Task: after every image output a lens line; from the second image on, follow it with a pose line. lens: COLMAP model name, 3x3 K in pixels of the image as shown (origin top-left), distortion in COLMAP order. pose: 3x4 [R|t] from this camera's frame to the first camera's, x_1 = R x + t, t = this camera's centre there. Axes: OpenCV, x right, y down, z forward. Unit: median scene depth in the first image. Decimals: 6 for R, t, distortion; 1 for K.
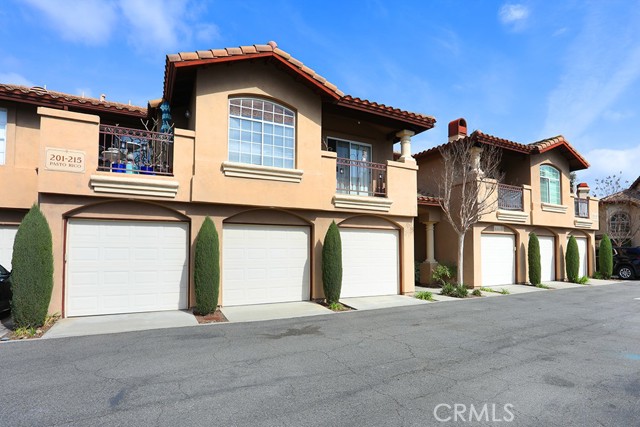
lens RADIAL K [[328.6, 0, 320.0], [0, 328.6, 213.5], [0, 0, 1]] dist [-0.000358, 0.000106]
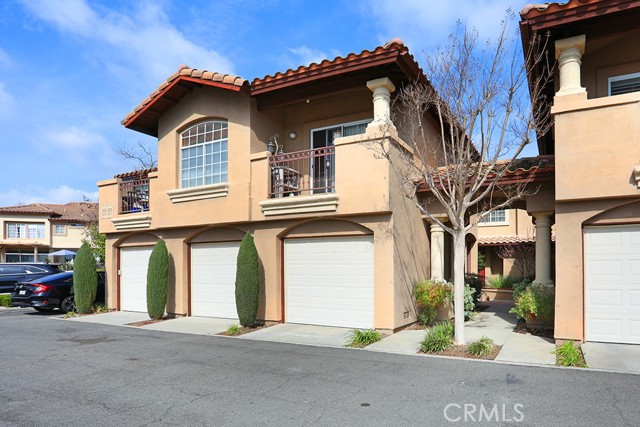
lens RADIAL K [[421.5, 0, 320.0], [0, 421.5, 213.5], [0, 0, 1]] dist [0.000653, 0.000539]
pose [[0.559325, -0.110174, -0.821594, 1.021883], [0.106151, 0.992488, -0.060825, 0.055483], [0.822124, -0.053192, 0.566818, 0.497155]]
